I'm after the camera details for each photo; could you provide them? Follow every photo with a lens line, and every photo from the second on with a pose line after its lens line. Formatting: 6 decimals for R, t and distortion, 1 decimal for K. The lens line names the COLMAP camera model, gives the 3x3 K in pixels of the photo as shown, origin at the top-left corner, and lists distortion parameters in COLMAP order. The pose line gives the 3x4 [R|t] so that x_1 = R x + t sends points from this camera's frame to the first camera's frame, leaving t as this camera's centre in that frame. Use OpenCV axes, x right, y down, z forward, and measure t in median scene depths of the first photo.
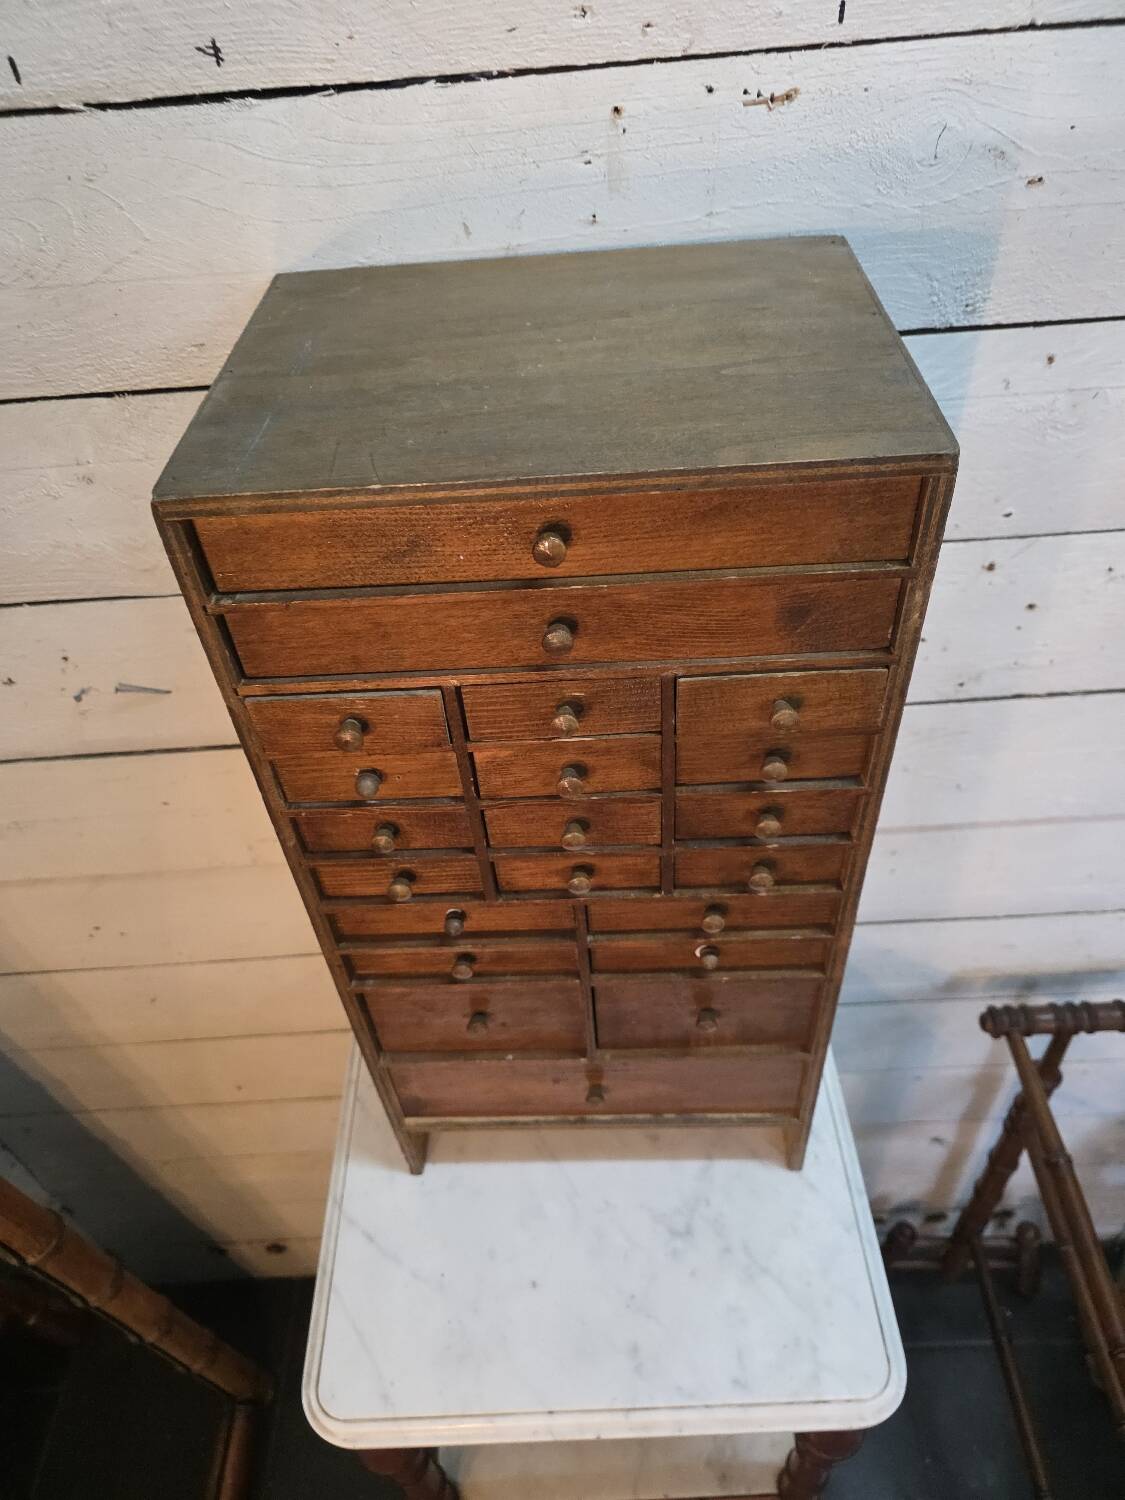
lens RADIAL K [[1031.7, 0, 547.9], [0, 1031.7, 762.6], [0, 0, 1]] dist [0.023787, -0.024913]
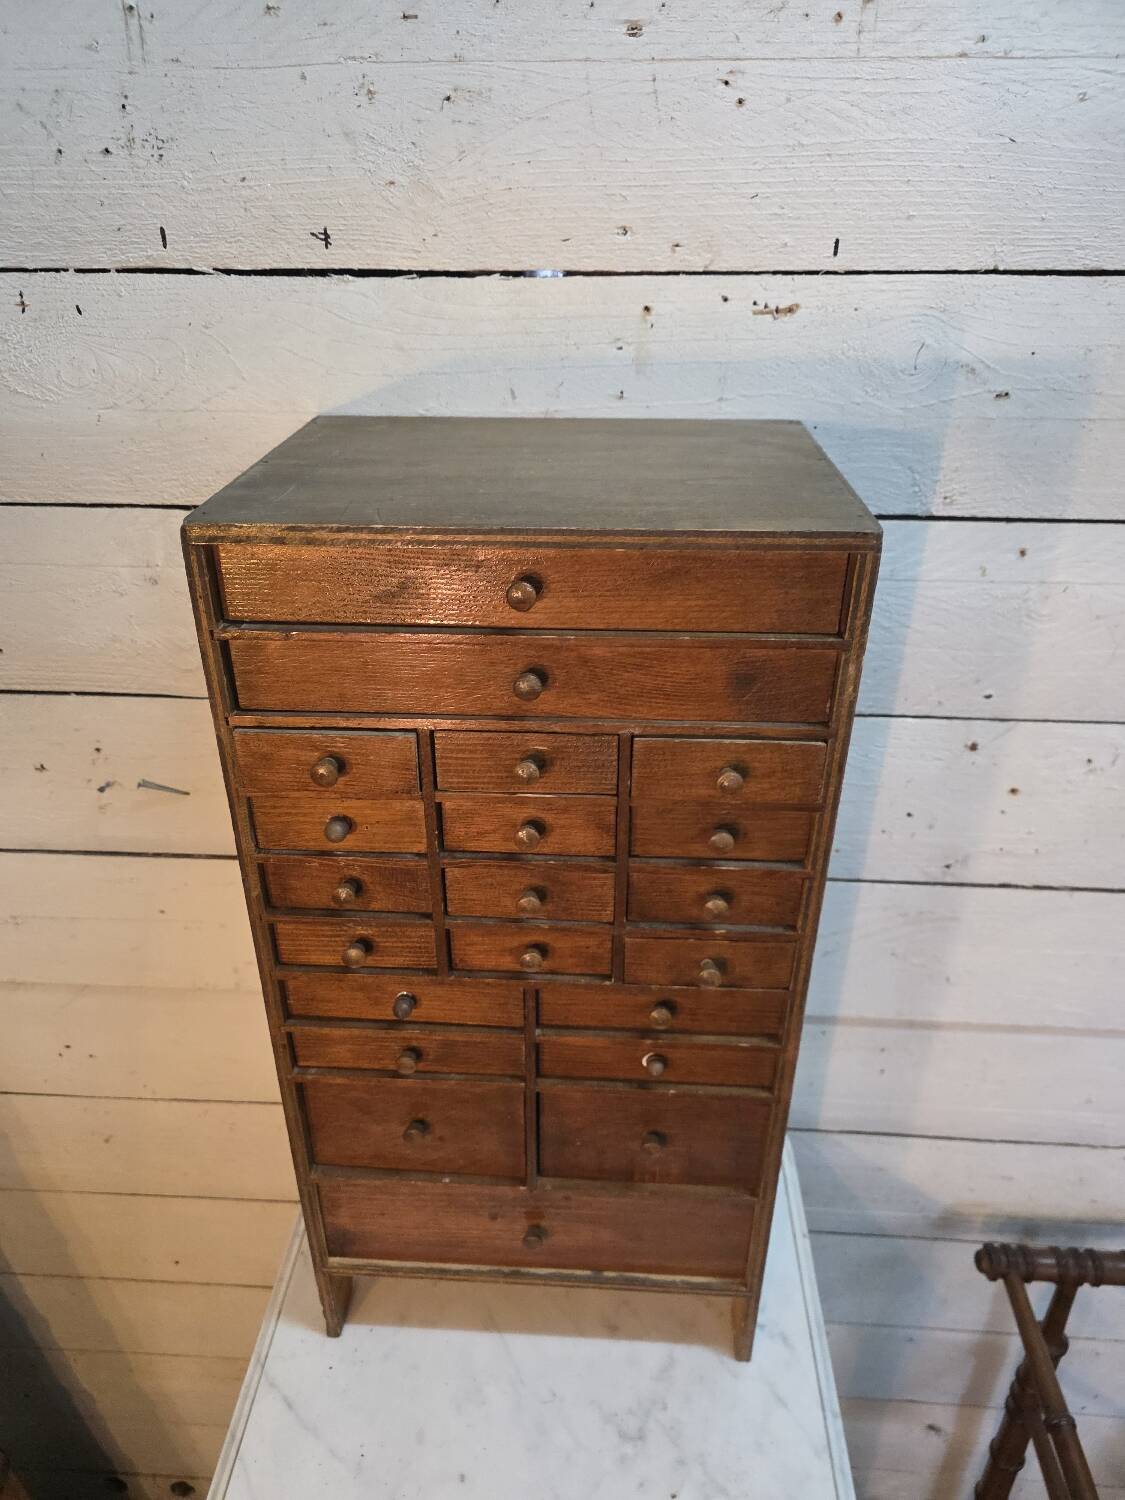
lens RADIAL K [[1031.7, 0, 542.4], [0, 1031.7, 765.7], [0, 0, 1]] dist [0.023787, -0.024913]
pose [[0.994145, 0.097315, -0.046958, 0.051222], [-0.106041, 0.962147, -0.251055, 0.137540], [0.020749, 0.254564, 0.966833, -0.011163]]
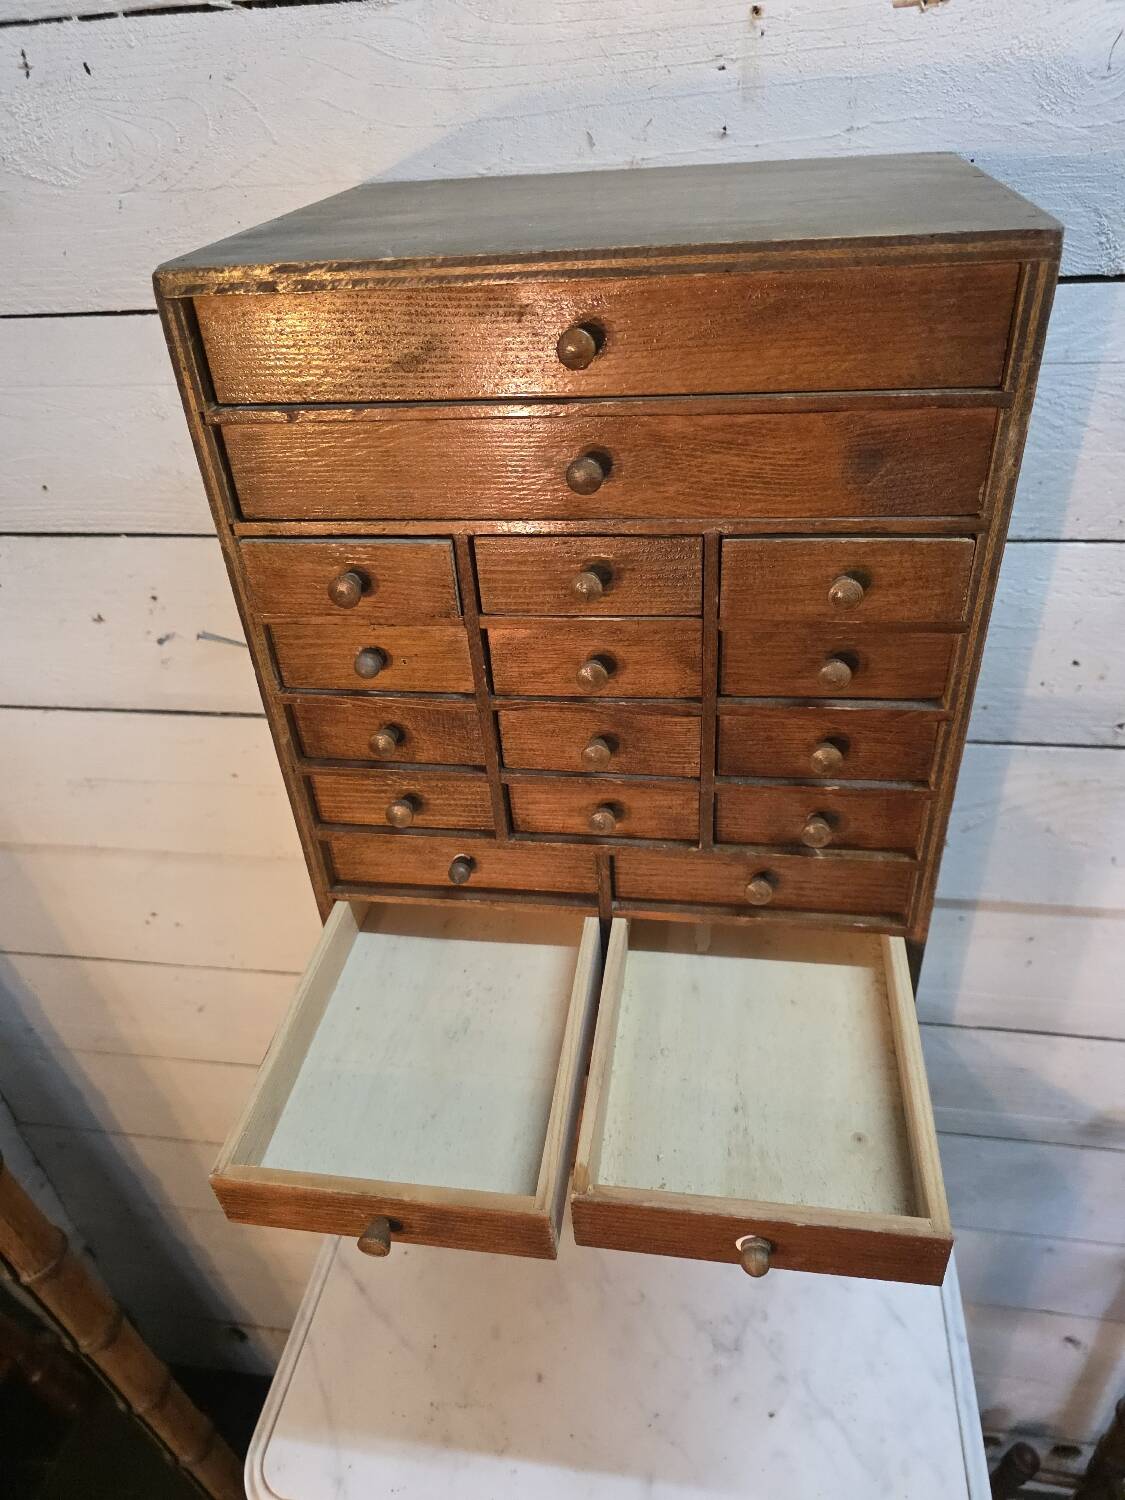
lens RADIAL K [[1031.7, 0, 559.8], [0, 1031.7, 749.2], [0, 0, 1]] dist [0.023787, -0.024913]
pose [[0.983224, 0.105969, -0.148462, 0.085417], [-0.128344, 0.980277, -0.150284, 0.142011], [0.129608, 0.166817, 0.977432, 0.120780]]
